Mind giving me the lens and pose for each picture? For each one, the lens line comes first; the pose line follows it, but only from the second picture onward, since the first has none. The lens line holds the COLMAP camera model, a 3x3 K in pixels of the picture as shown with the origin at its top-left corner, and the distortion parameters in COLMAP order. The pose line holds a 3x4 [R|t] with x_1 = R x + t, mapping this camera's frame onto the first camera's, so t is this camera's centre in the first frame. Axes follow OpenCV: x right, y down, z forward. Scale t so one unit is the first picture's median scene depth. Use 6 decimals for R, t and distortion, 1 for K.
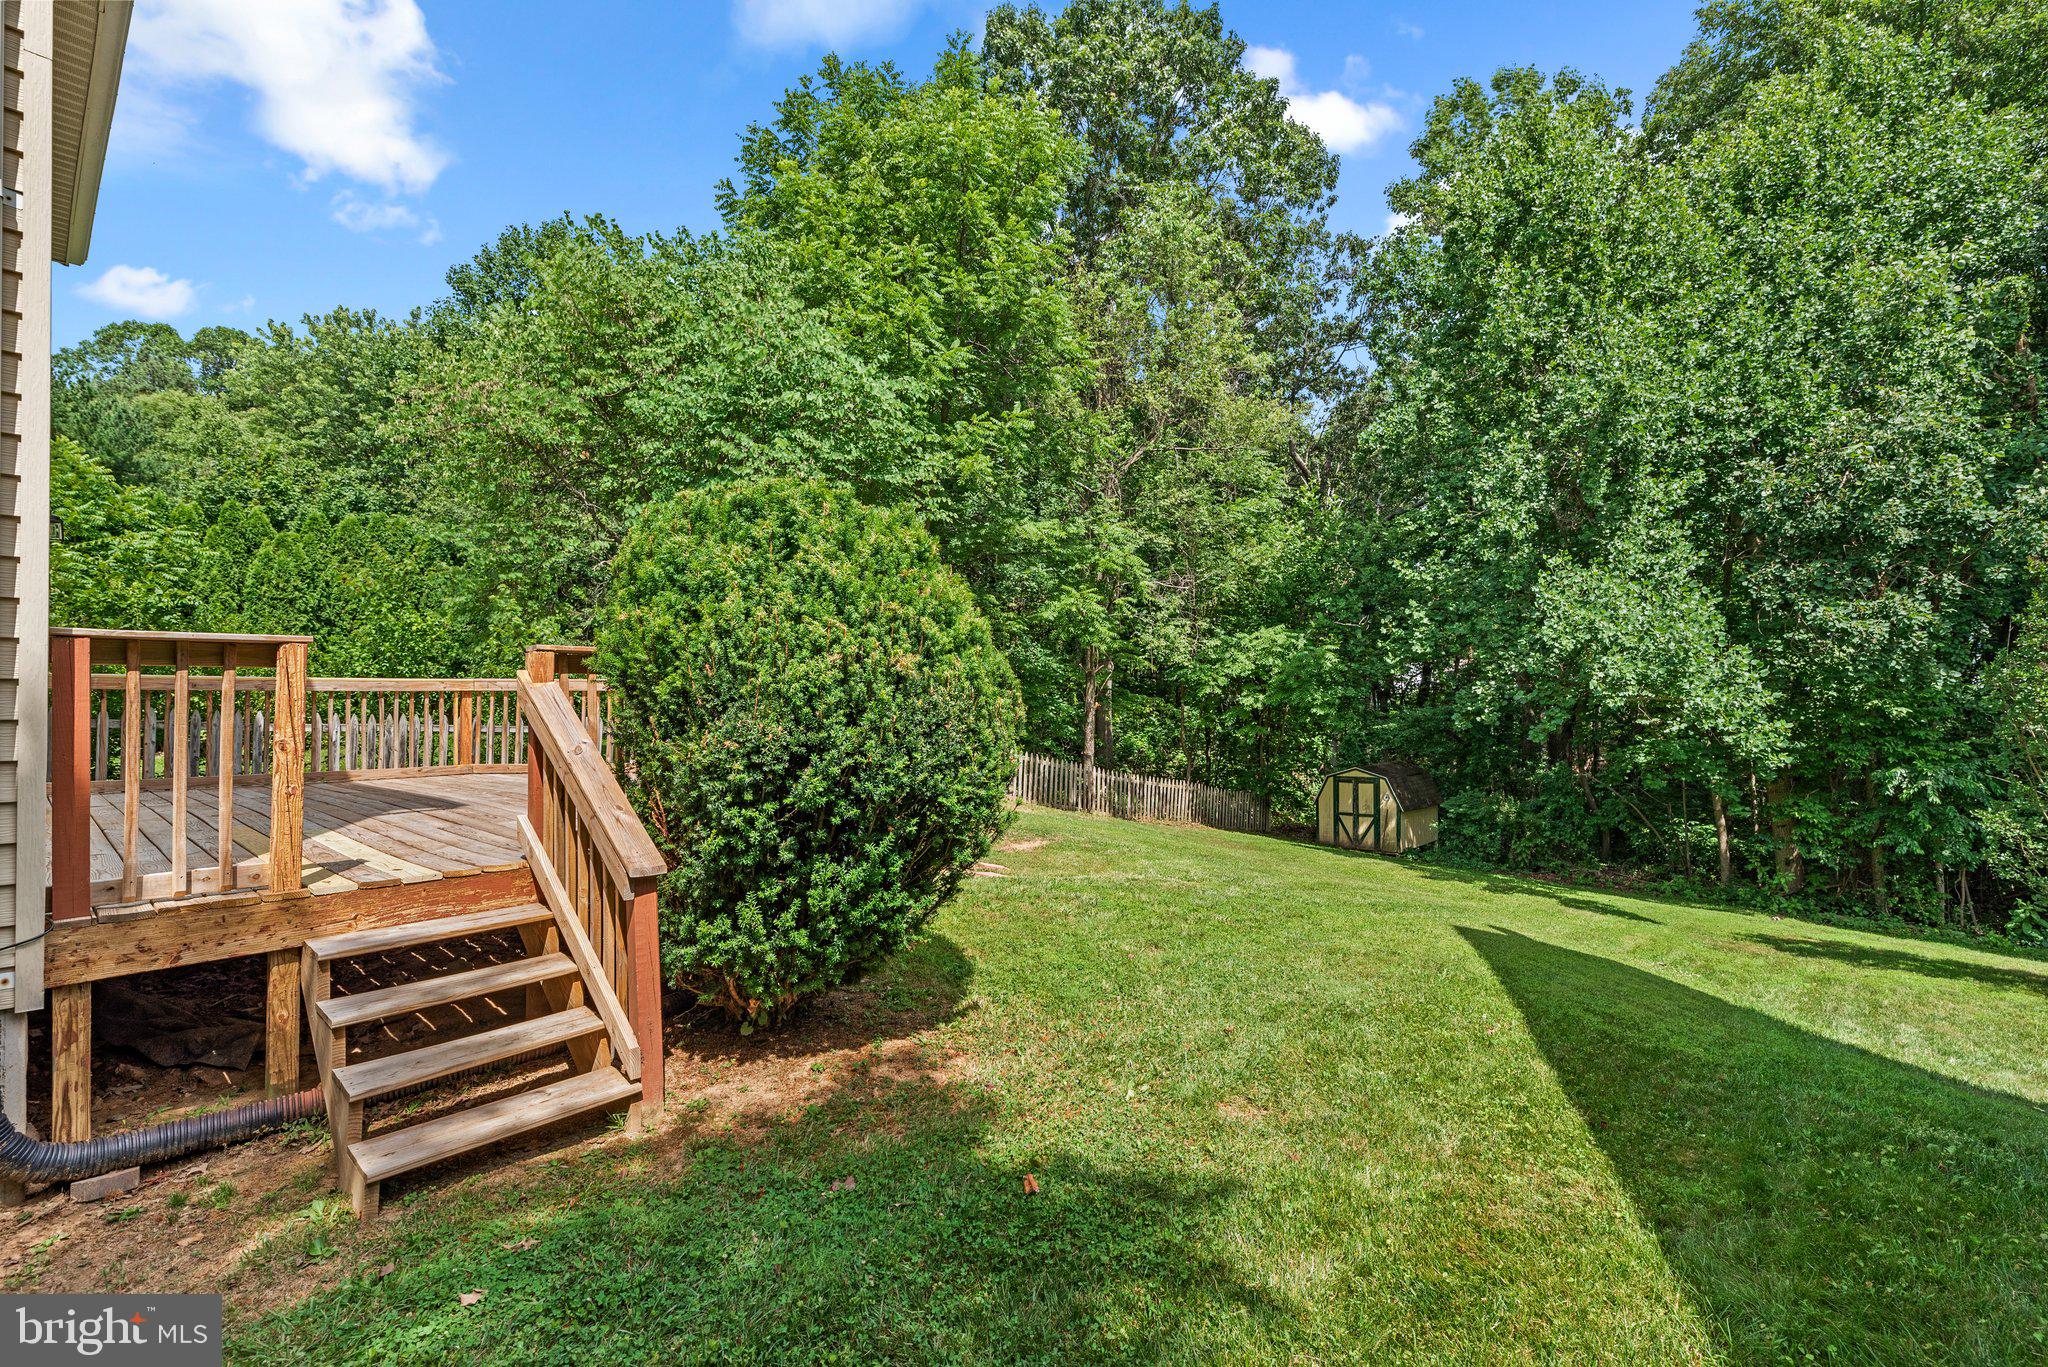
lens RADIAL K [[923.4, 0, 1024.0], [0, 923.4, 683.5], [0, 0, 1]] dist [-0.000452, -0.000555]
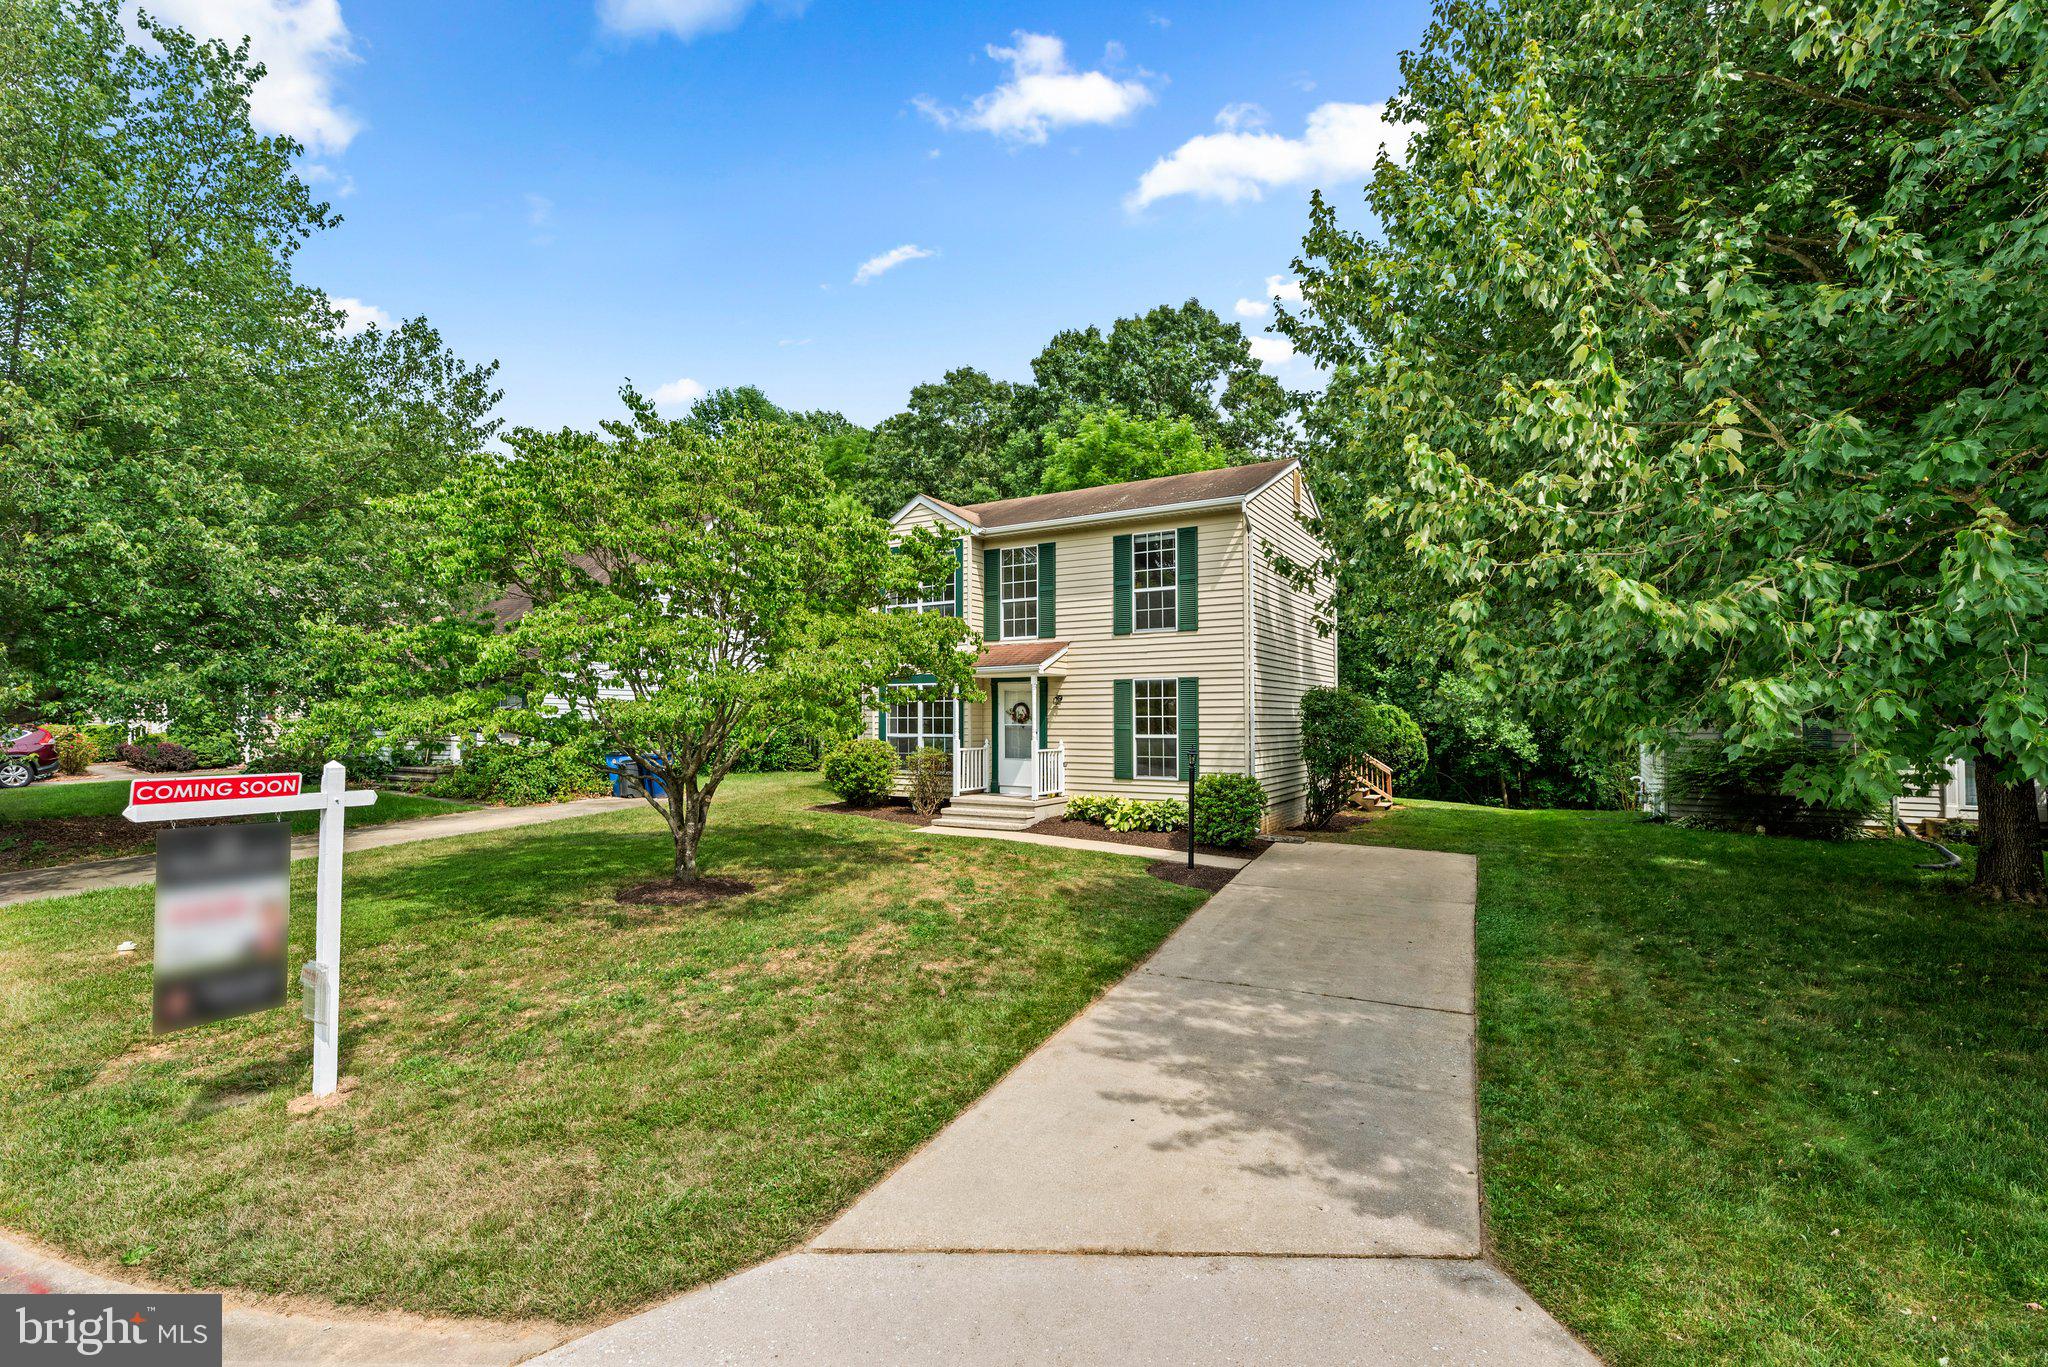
lens RADIAL K [[923.4, 0, 1024.0], [0, 923.4, 683.5], [0, 0, 1]] dist [-0.000452, -0.000555]
pose [[0.981614, 0.009684, 0.190632, -0.609296], [-0.005236, 0.999702, -0.023826, -0.034300], [-0.190806, 0.022390, 0.981372, -0.717136]]
